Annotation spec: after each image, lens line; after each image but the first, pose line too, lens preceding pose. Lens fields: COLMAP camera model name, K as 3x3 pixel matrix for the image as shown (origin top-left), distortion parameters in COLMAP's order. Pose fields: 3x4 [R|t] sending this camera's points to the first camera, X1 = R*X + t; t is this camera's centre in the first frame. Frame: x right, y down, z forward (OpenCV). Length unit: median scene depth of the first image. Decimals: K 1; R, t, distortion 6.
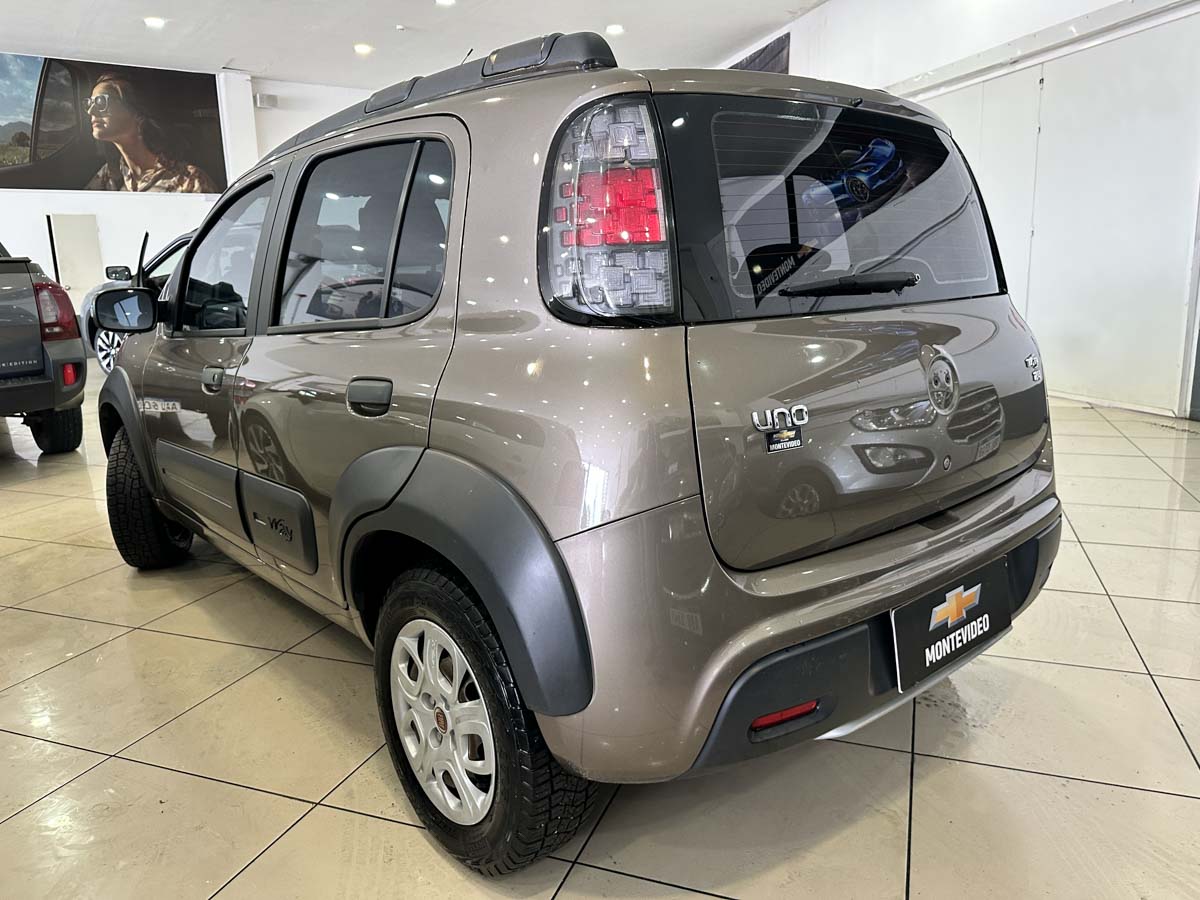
lens RADIAL K [[852.2, 0, 612.4], [0, 852.2, 445.9], [0, 0, 1]] dist [-0.001026, -0.002699]
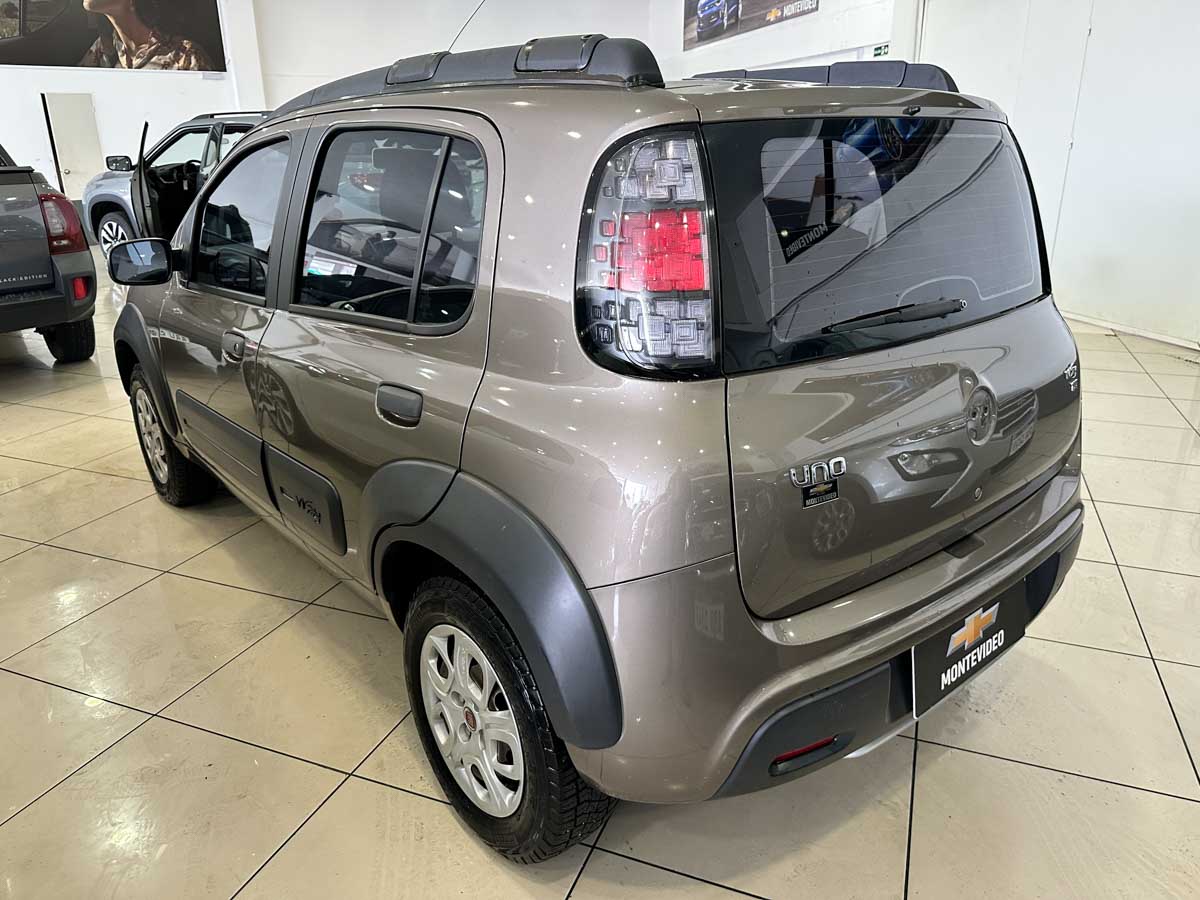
lens RADIAL K [[849.1, 0, 599.8], [0, 849.1, 450.3], [0, 0, 1]] dist [0.013071, -0.019128]
pose [[0.999496, 0.027269, -0.016230, -0.031578], [-0.024752, 0.989981, 0.139014, -0.145273], [0.019858, -0.138543, 0.990157, 0.012180]]
